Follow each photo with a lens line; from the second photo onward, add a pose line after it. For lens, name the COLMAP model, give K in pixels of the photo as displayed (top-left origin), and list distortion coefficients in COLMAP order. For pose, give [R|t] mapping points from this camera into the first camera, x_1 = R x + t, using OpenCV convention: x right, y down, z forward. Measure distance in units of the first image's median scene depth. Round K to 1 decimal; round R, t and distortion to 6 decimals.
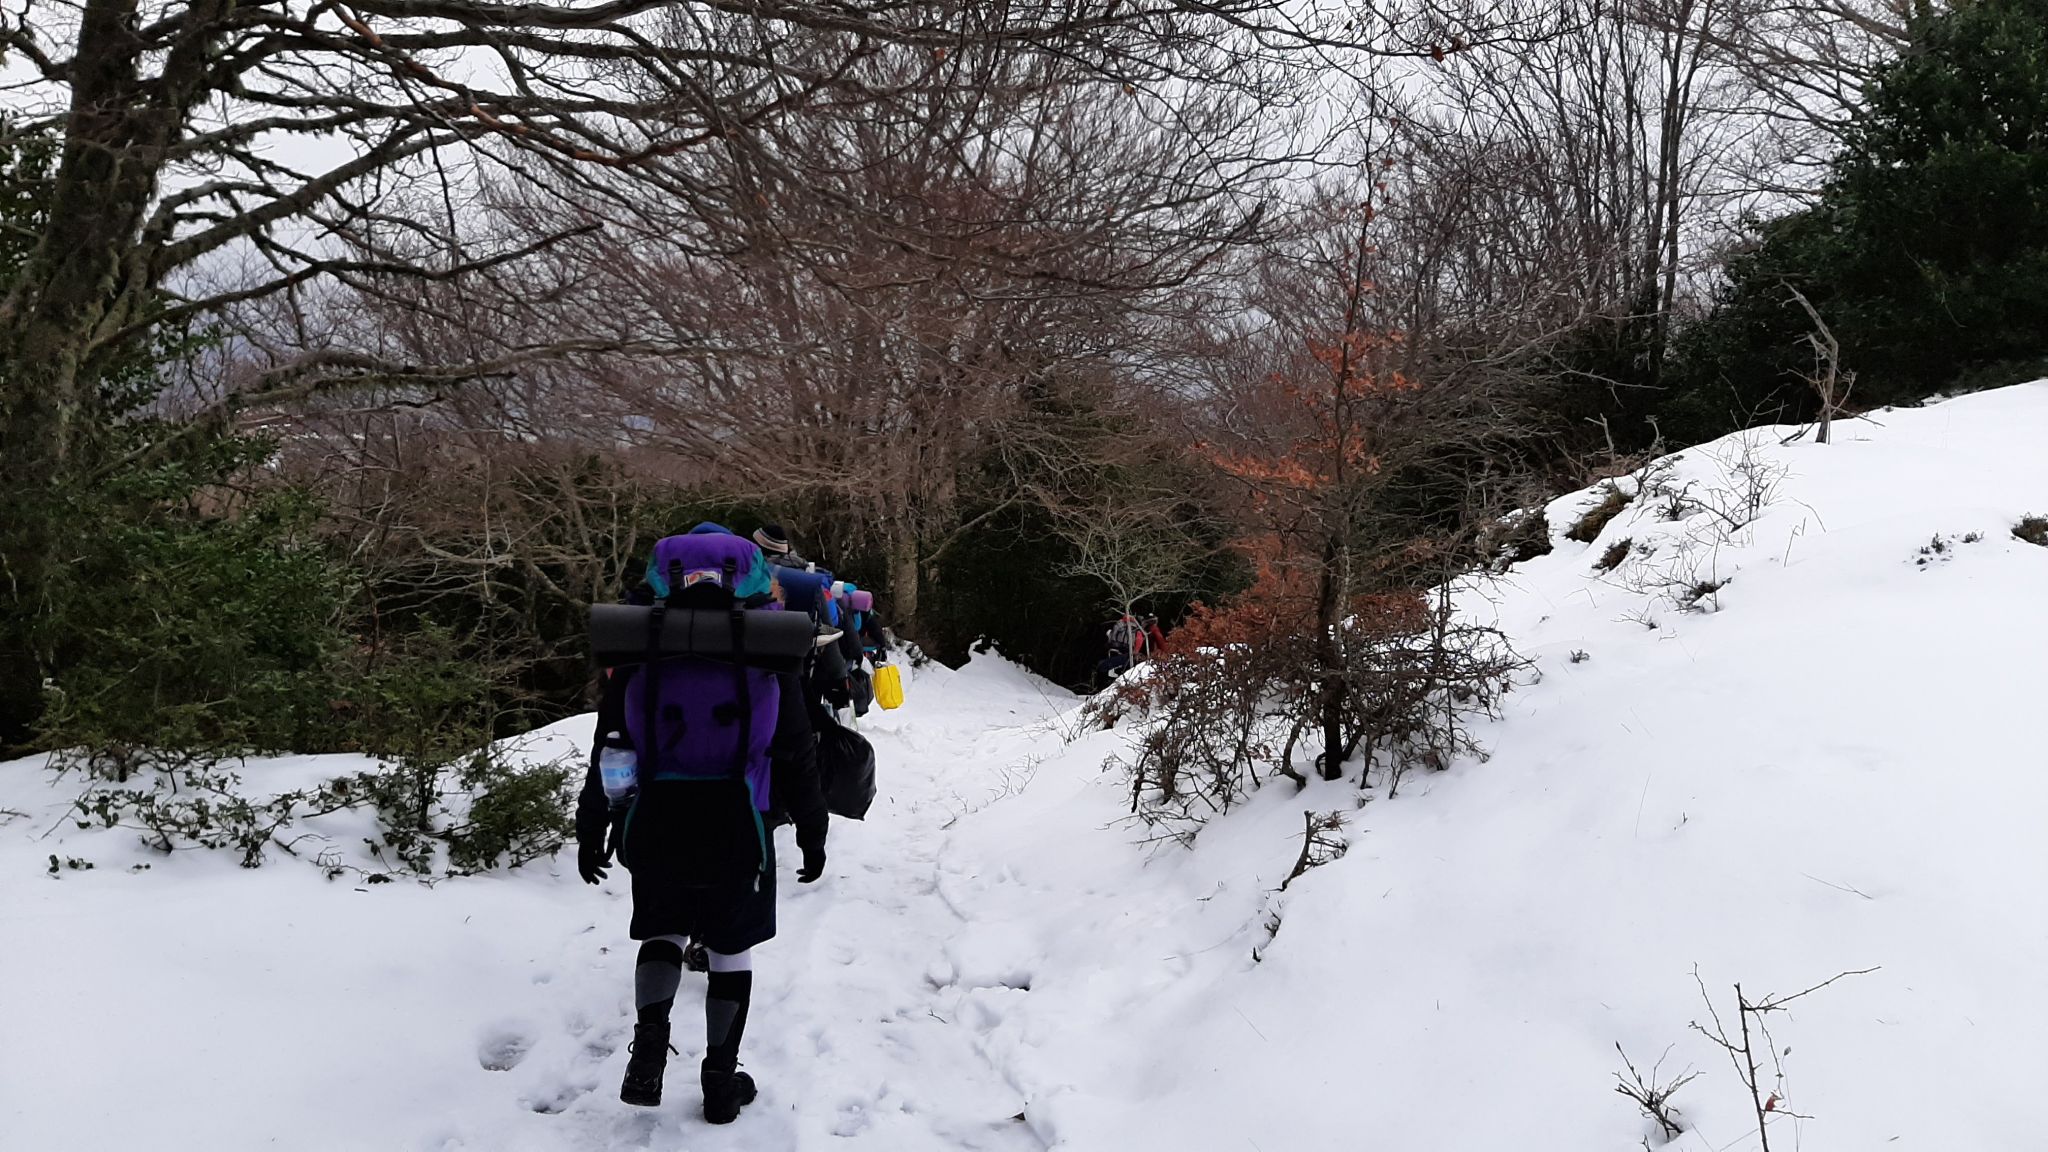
lens RADIAL K [[1604.8, 0, 949.9], [0, 1604.8, 563.4], [0, 0, 1]] dist [0.032685, -0.000616]
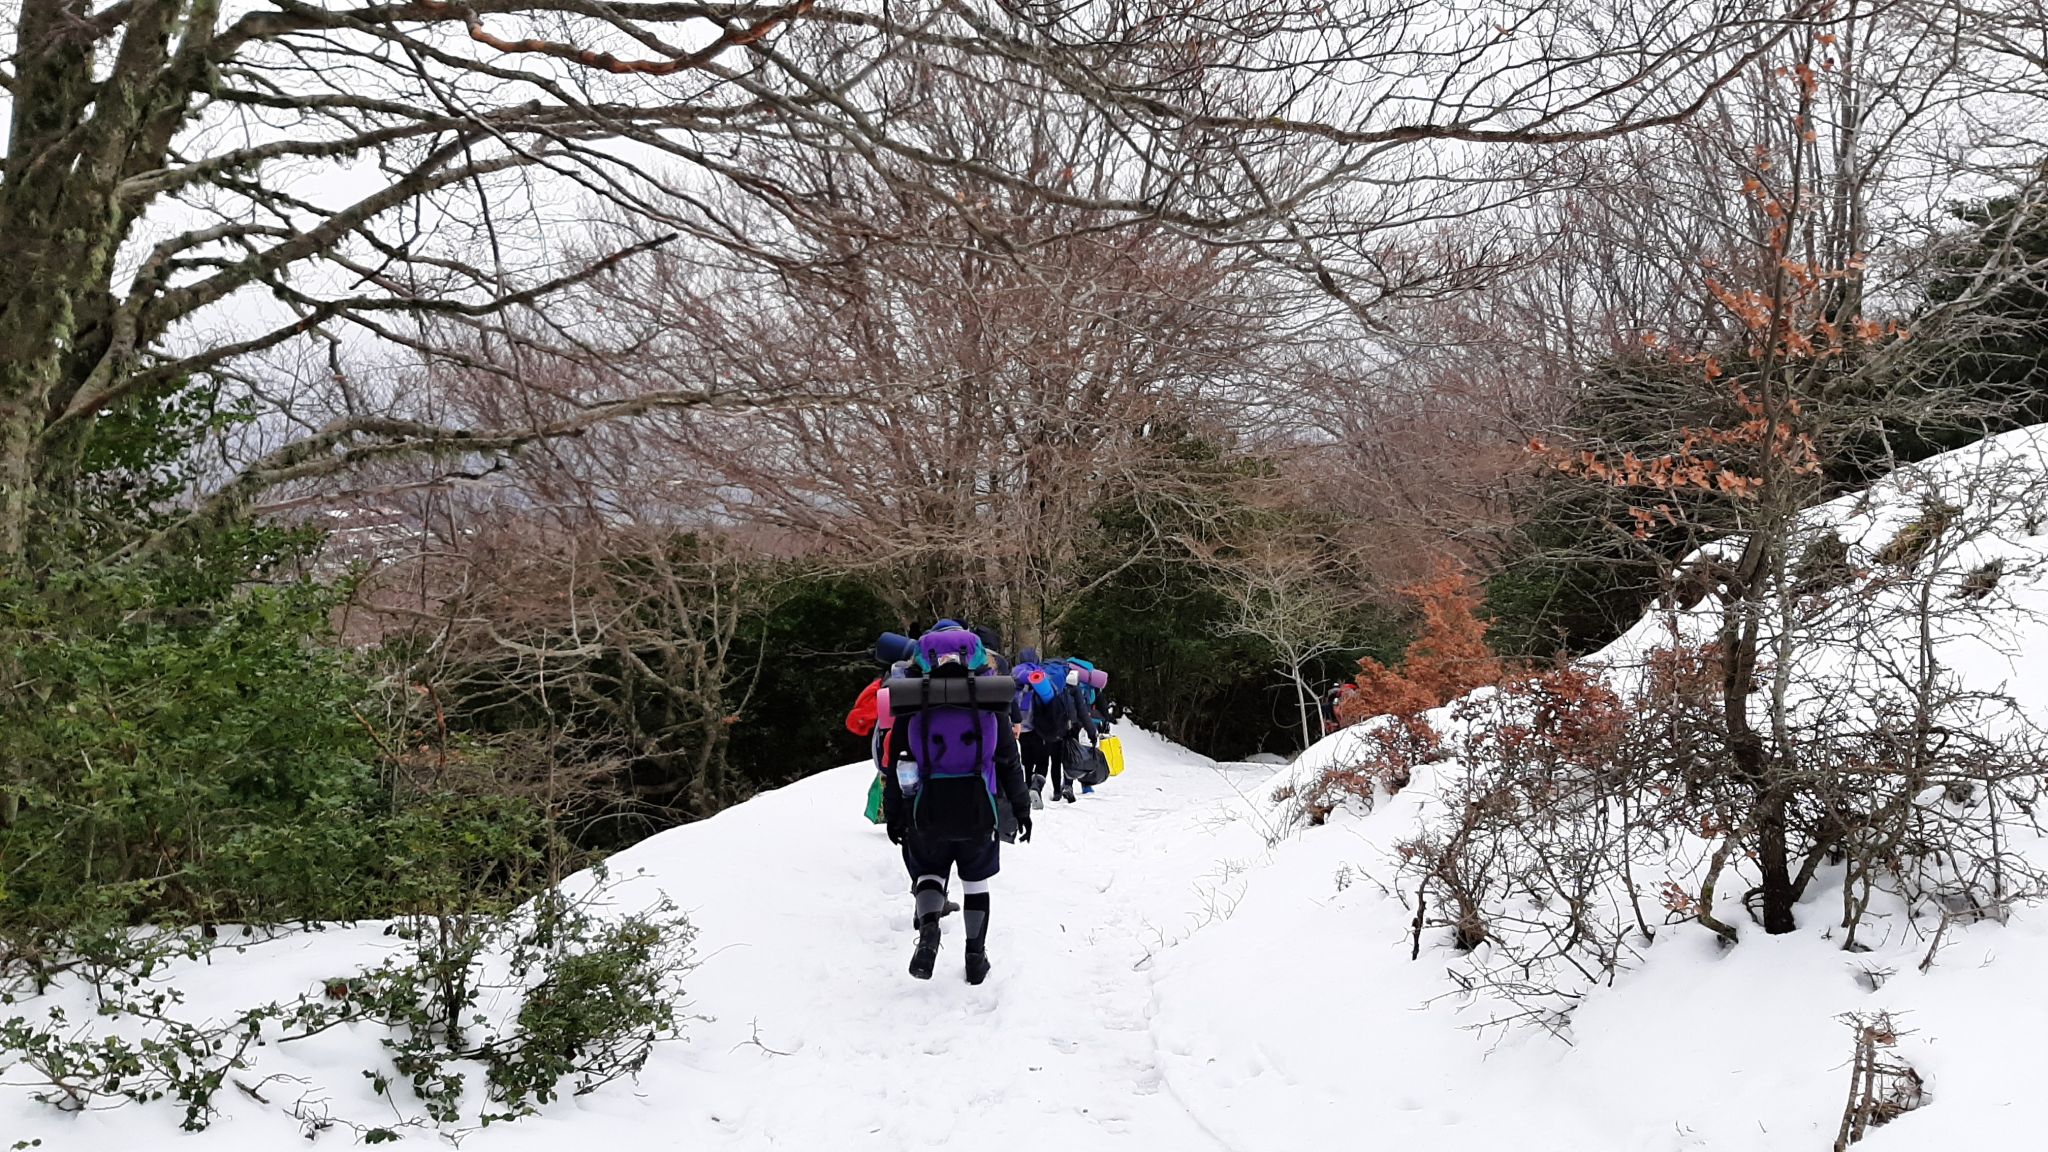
lens RADIAL K [[1595.3, 0, 1024.0], [0, 1595.3, 576.0], [0, 0, 1]] dist [0.000549, -0.005075]
pose [[0.998607, -0.050417, -0.015583, -0.033328], [0.049896, 0.998235, -0.032200, -0.004413], [0.017179, 0.031377, 0.999360, 0.184579]]
